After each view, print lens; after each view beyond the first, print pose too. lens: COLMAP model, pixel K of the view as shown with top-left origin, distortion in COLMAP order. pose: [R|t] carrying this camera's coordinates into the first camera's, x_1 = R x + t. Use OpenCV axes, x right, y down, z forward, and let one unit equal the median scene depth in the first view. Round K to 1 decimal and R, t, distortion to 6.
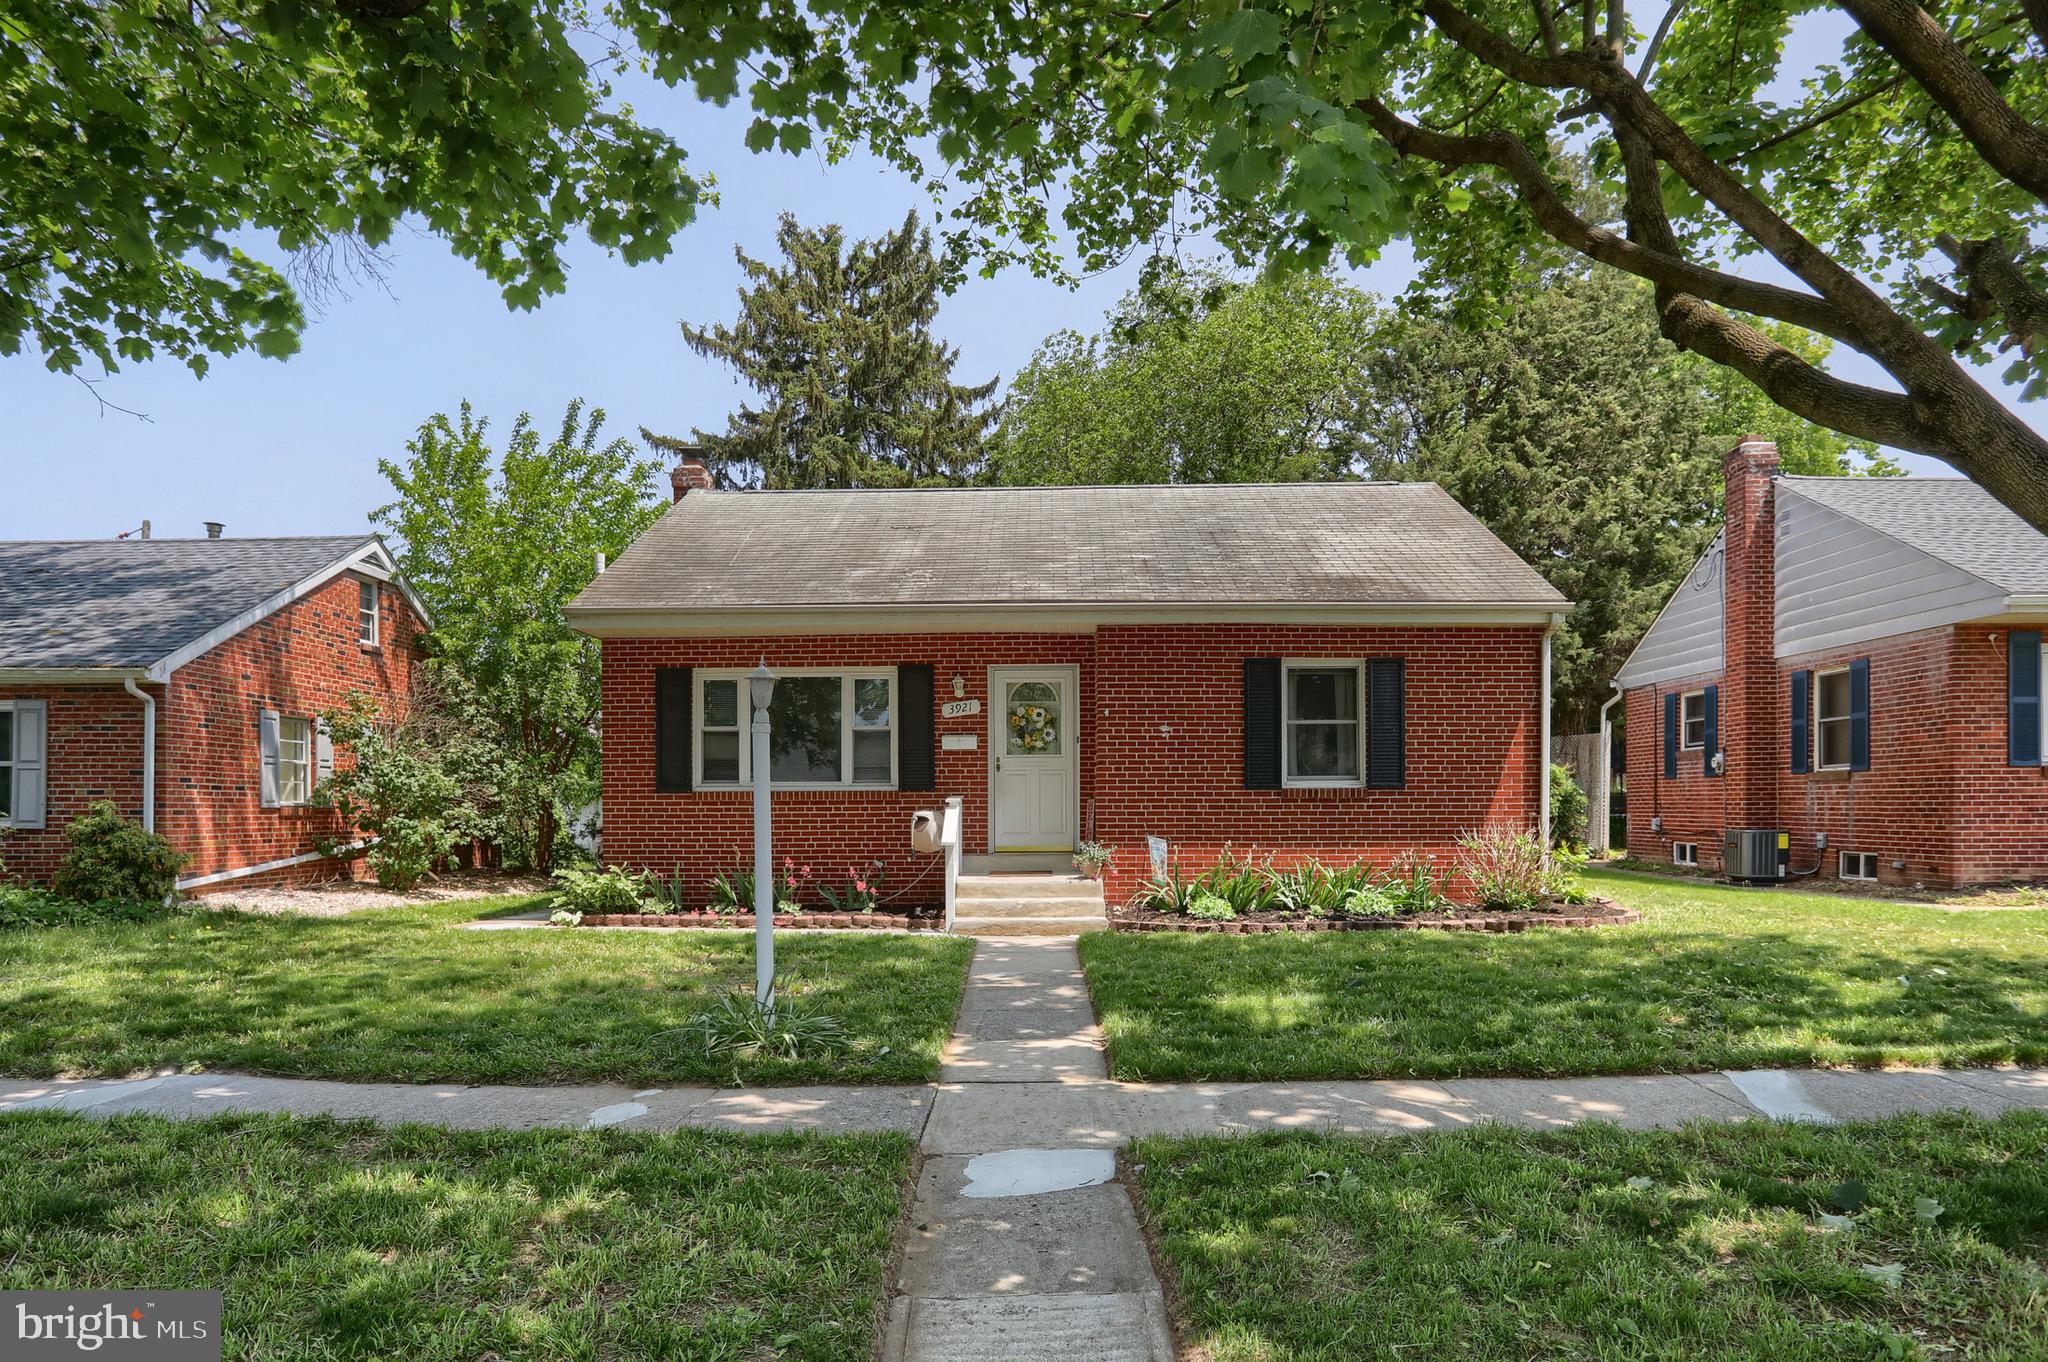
lens RADIAL K [[1222.8, 0, 986.6], [0, 1222.8, 758.5], [0, 0, 1]] dist [-0.038880, 0.016483]
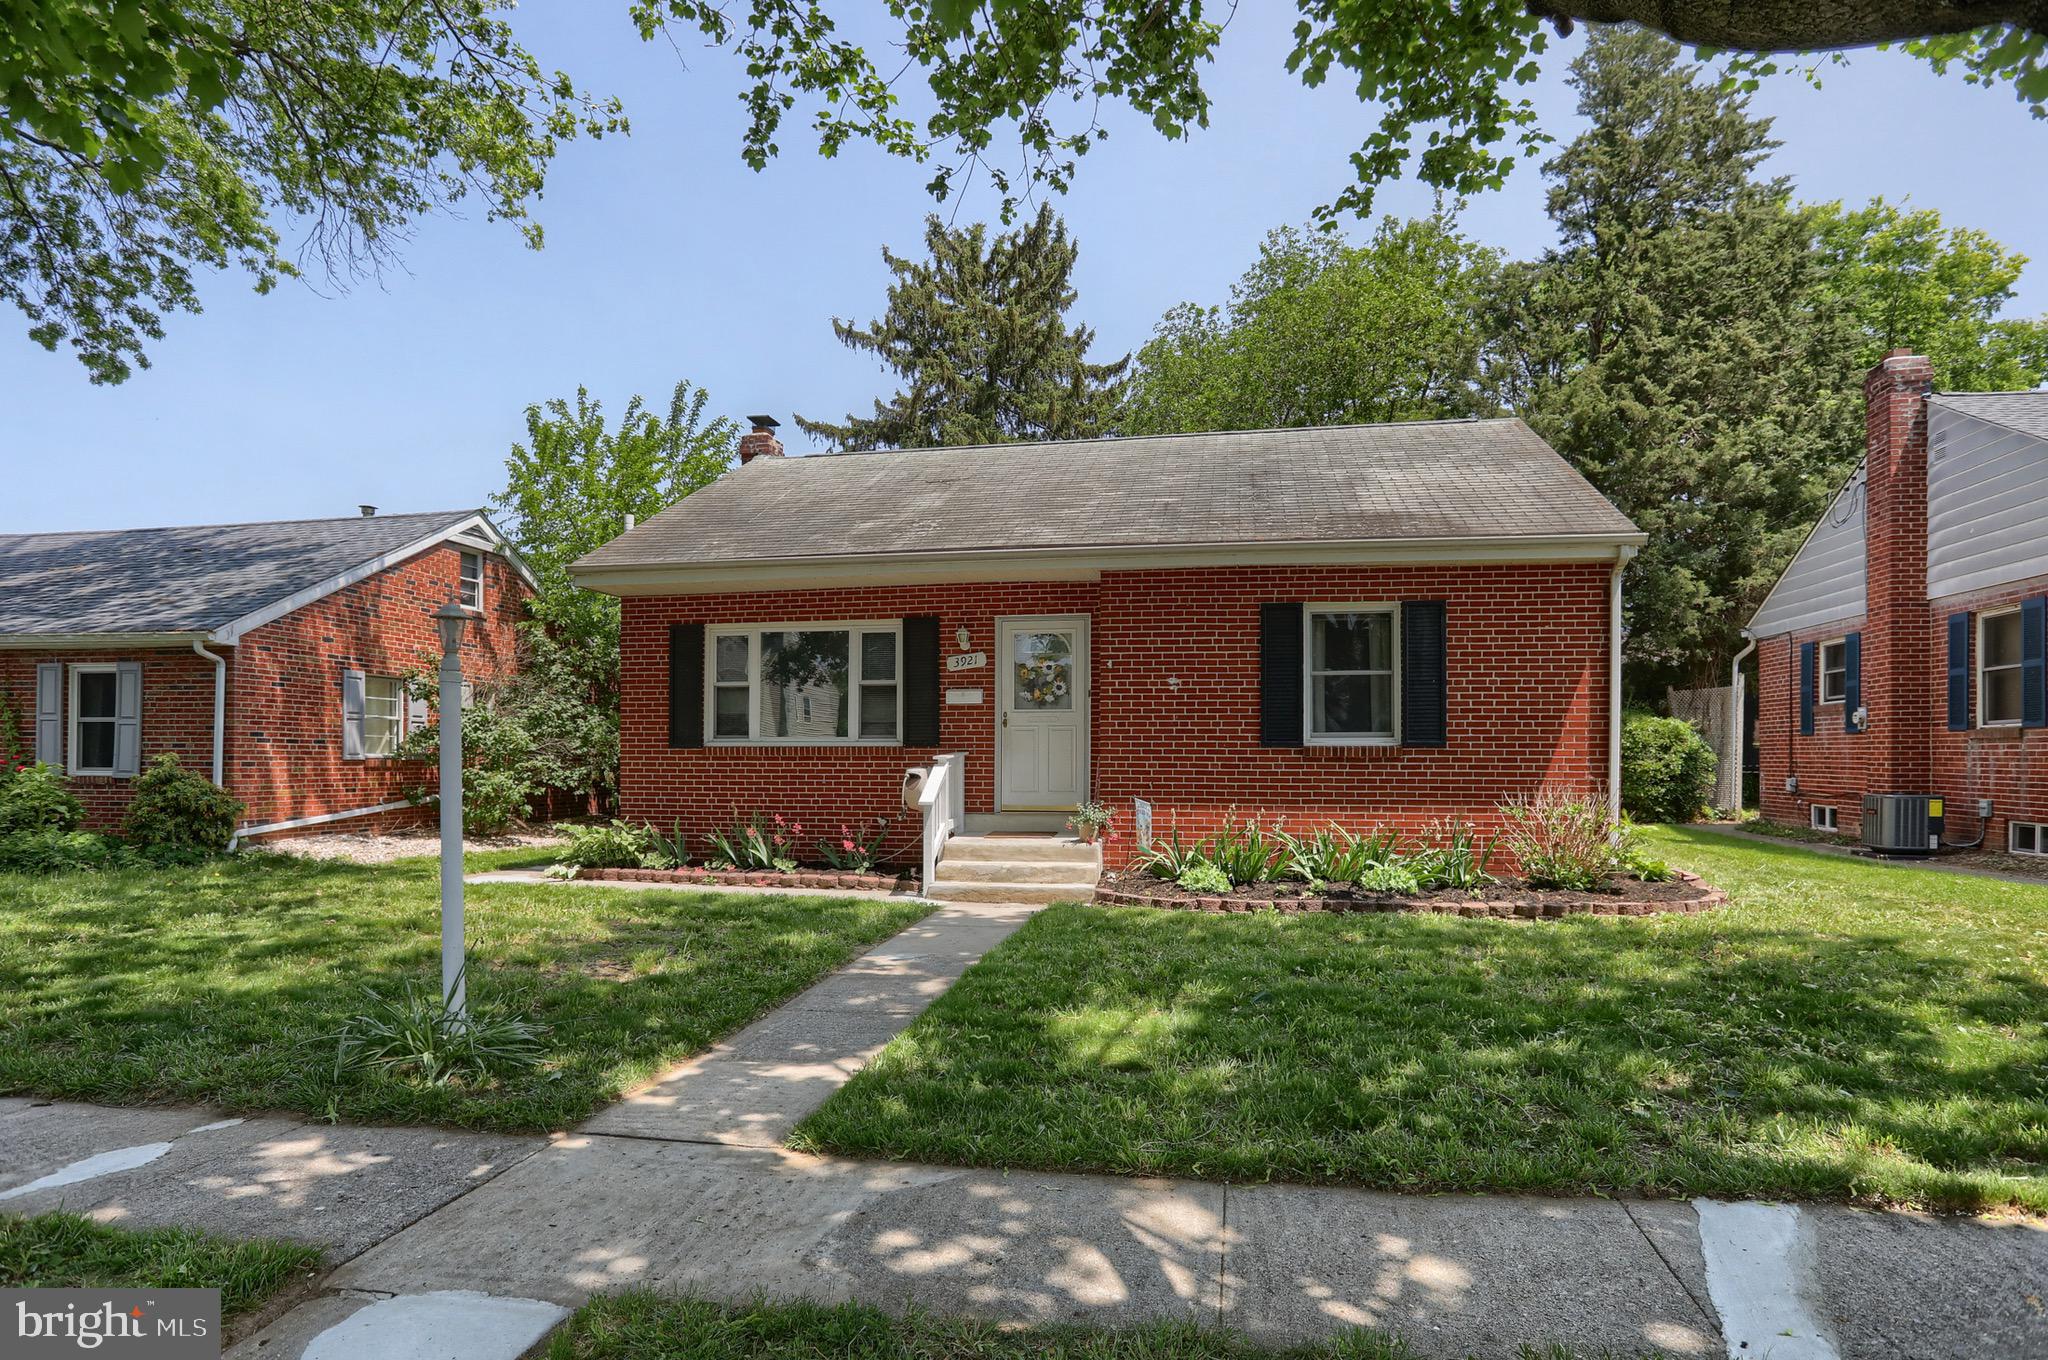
lens RADIAL K [[1063.9, 0, 1018.5], [0, 1063.9, 711.2], [0, 0, 1]] dist [-0.053350, 0.024381]
pose [[0.985618, -0.001312, -0.168981, 0.163450], [0.000786, 0.999995, -0.003183, 0.000769], [0.168984, 0.003004, 0.985614, 0.183990]]
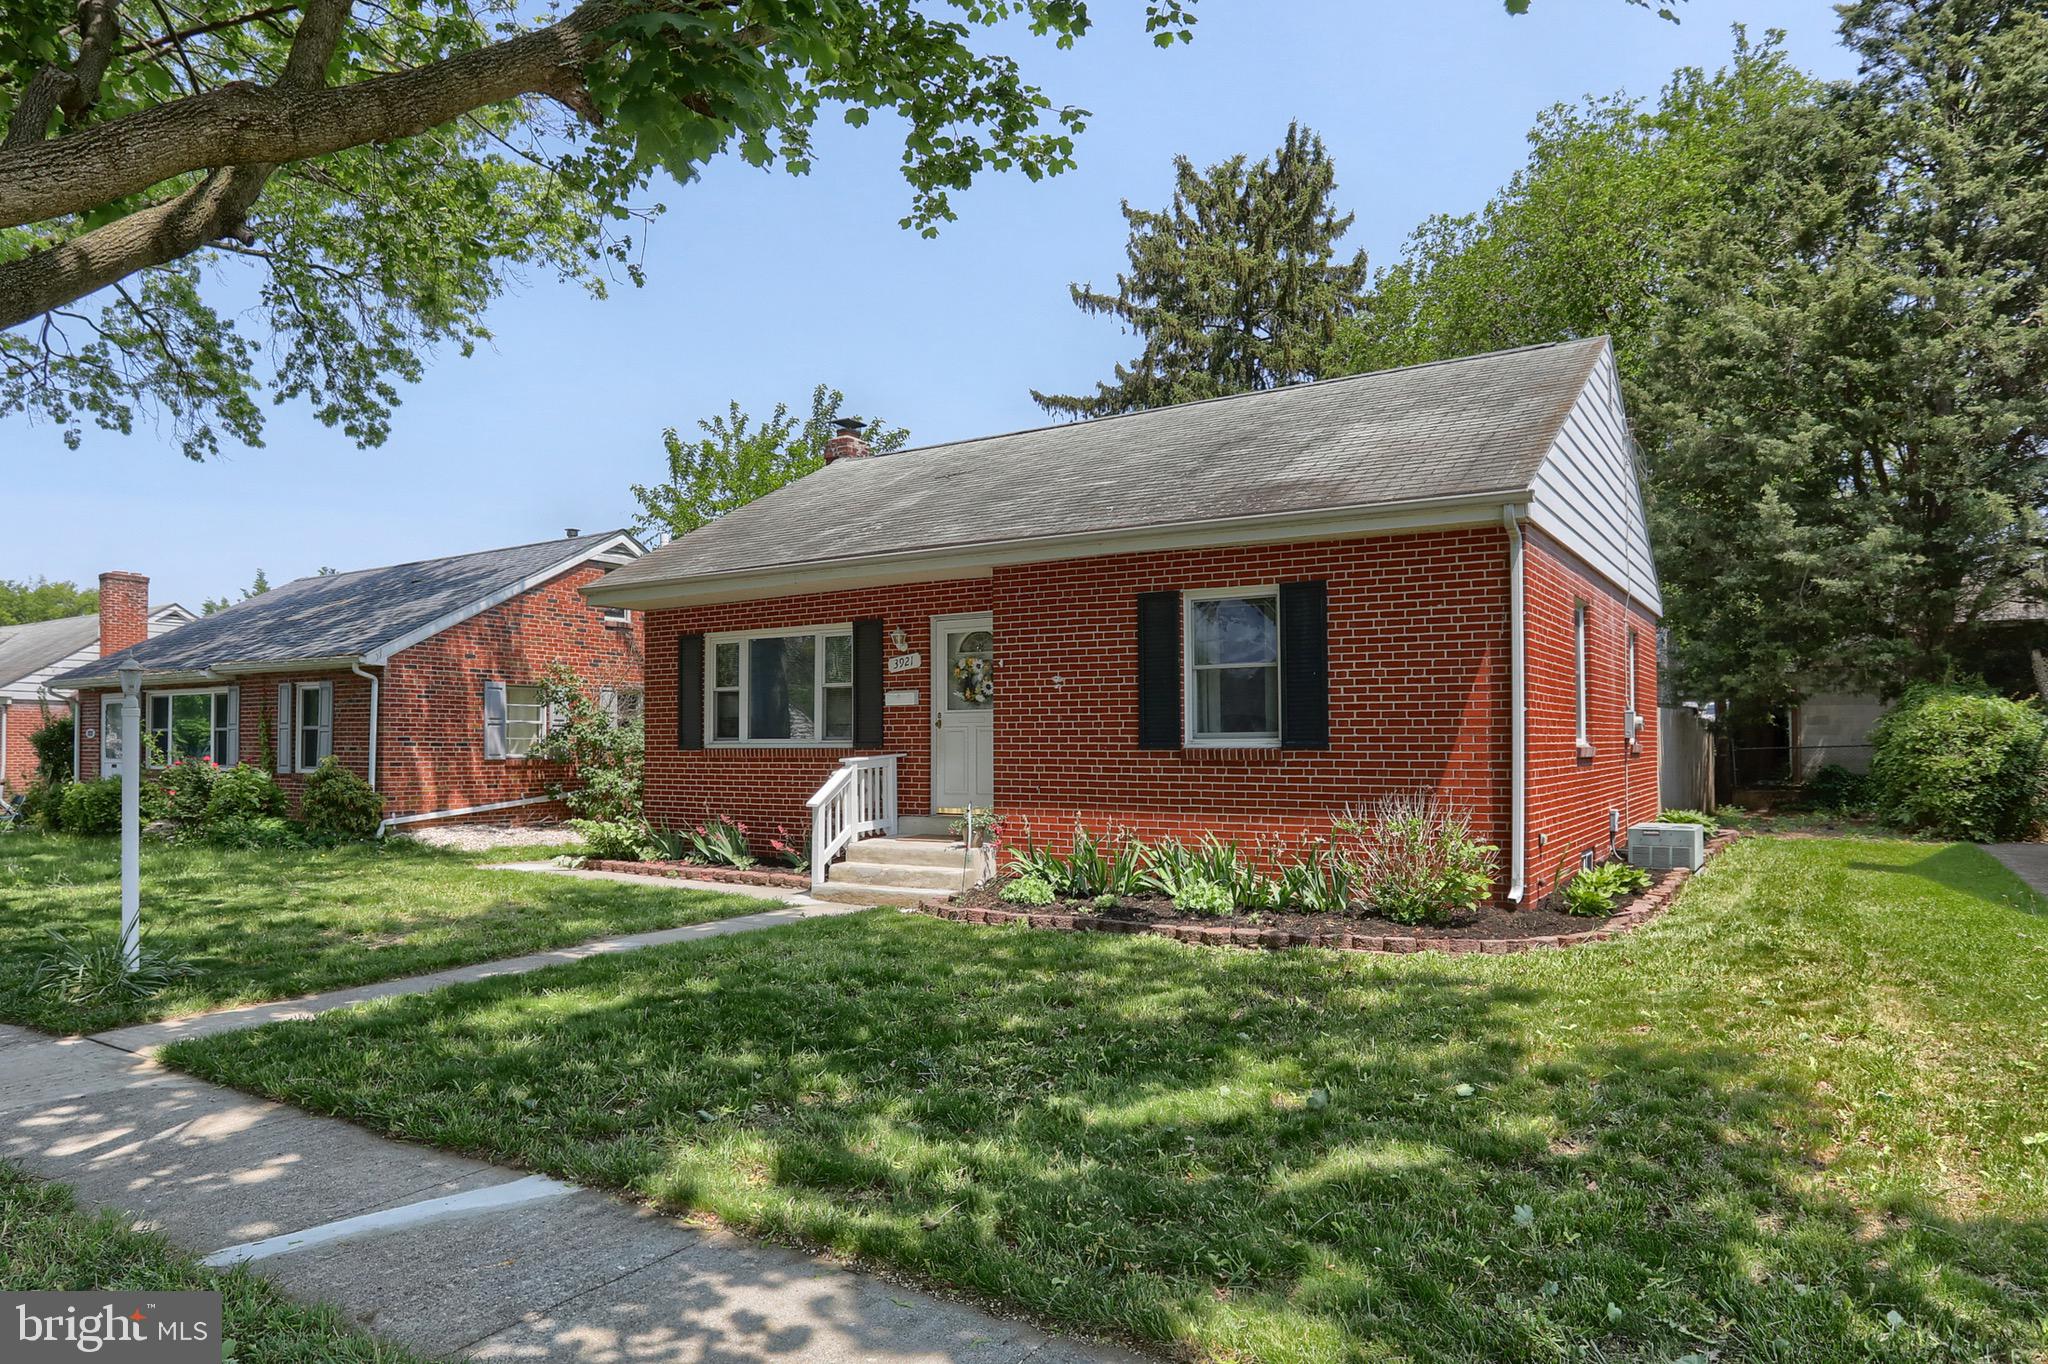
lens RADIAL K [[1220.5, 0, 1084.3], [0, 1220.5, 662.8], [0, 0, 1]] dist [-0.051453, 0.009544]
pose [[0.859658, -0.032721, -0.509821, 0.597748], [0.020282, 0.999346, -0.029939, -0.009815], [0.510467, 0.015397, 0.859760, 0.252457]]
